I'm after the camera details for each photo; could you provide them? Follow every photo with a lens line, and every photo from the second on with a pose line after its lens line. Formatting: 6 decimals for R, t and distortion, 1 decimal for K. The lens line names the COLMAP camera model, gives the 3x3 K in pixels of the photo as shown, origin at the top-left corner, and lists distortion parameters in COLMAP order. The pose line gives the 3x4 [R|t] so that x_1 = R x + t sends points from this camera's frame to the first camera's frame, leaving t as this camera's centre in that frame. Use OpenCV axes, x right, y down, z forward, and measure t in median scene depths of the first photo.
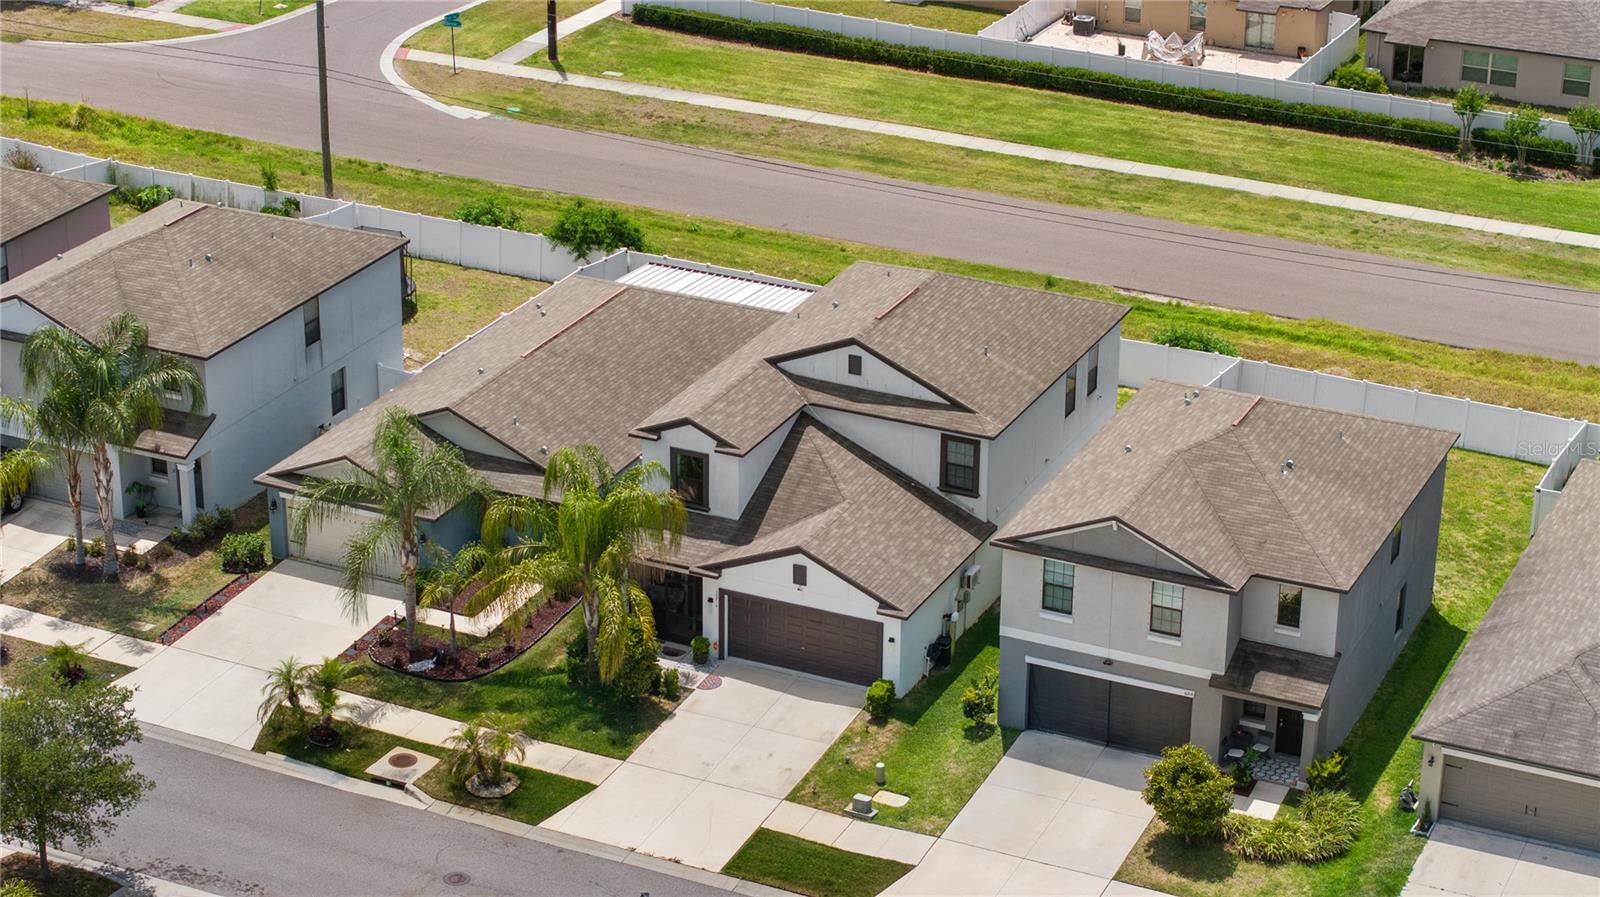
lens RADIAL K [[3224.7, 0, 798.2], [0, 3224.7, 451.3], [0, 0, 1]] dist [-0.103586, 0.000000]
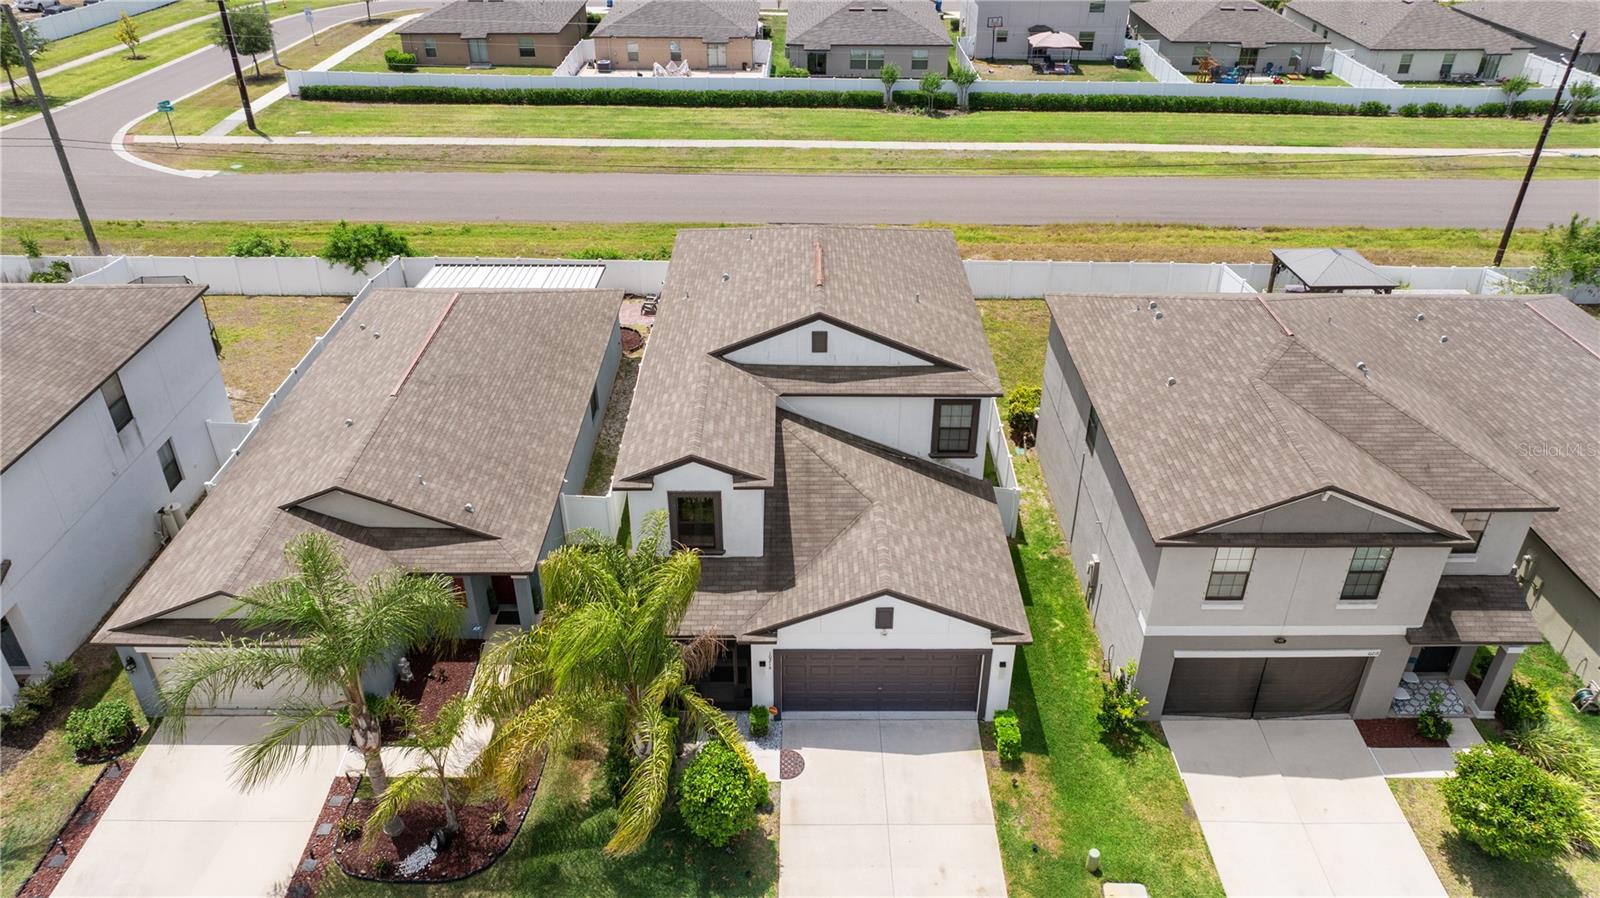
lens RADIAL K [[1117.6, 0, 806.7], [0, 1117.6, 438.6], [0, 0, 1]] dist [-0.030514, 0.032811]
pose [[0.902094, -0.228496, 0.366083, -0.096269], [0.173858, 0.968859, 0.176310, -0.051401], [-0.394969, -0.095401, 0.913728, 0.659734]]
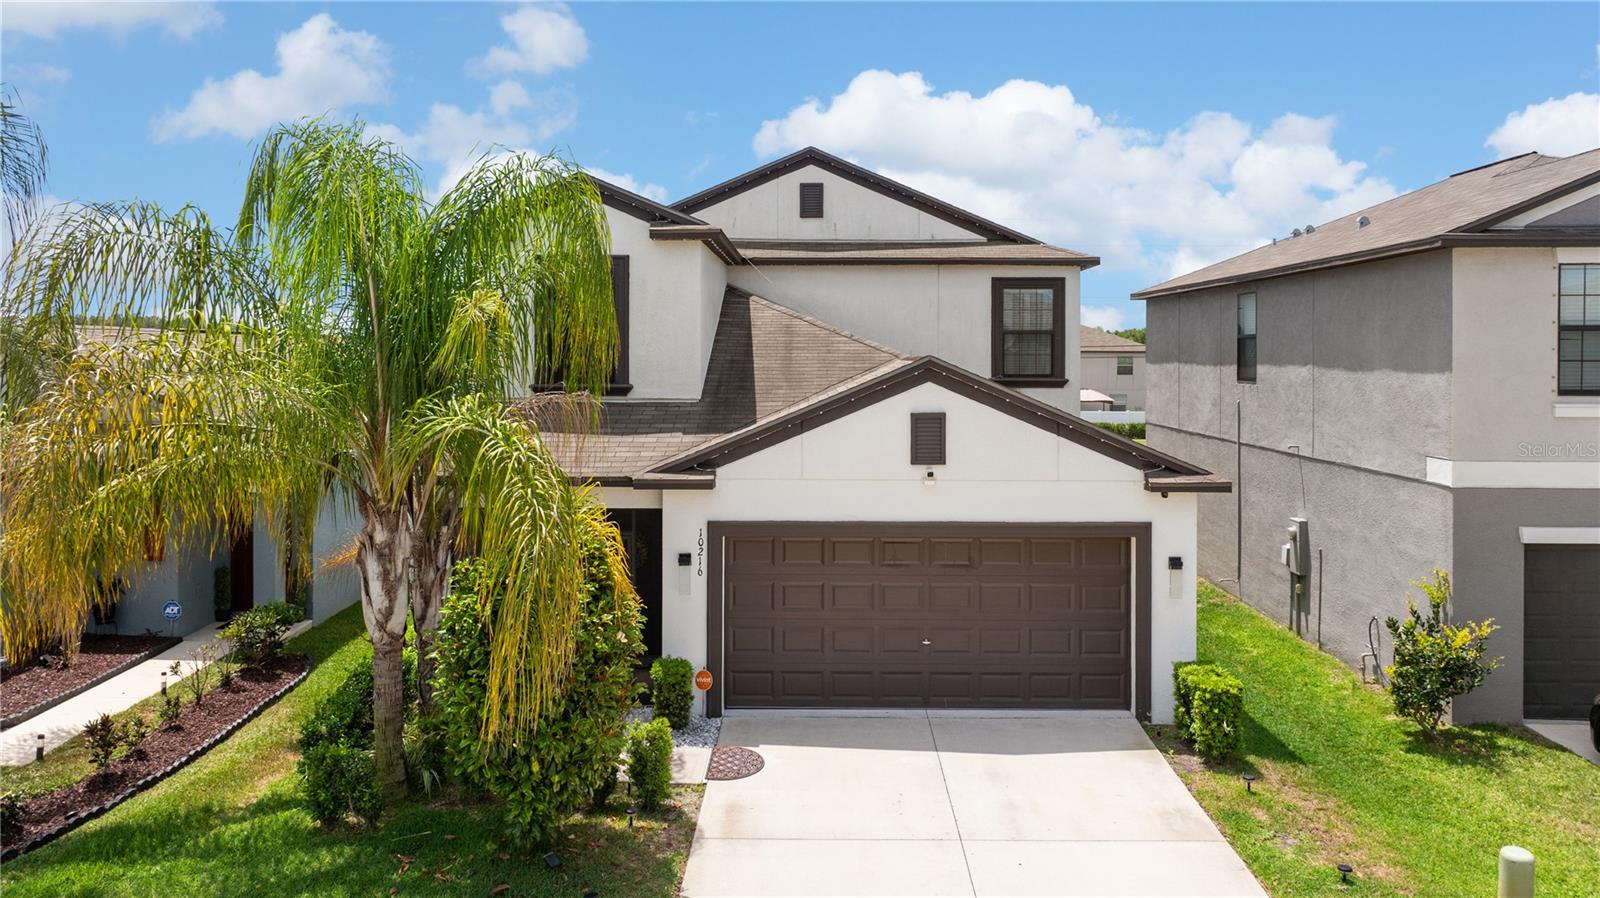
lens RADIAL K [[1117.6, 0, 811.3], [0, 1117.6, 450.9], [0, 0, 1]] dist [-0.030514, 0.032811]
pose [[0.909339, -0.009162, 0.415956, -0.062263], [0.168678, 0.922028, -0.348444, 0.079481], [-0.380330, 0.387016, 0.839981, 0.778789]]
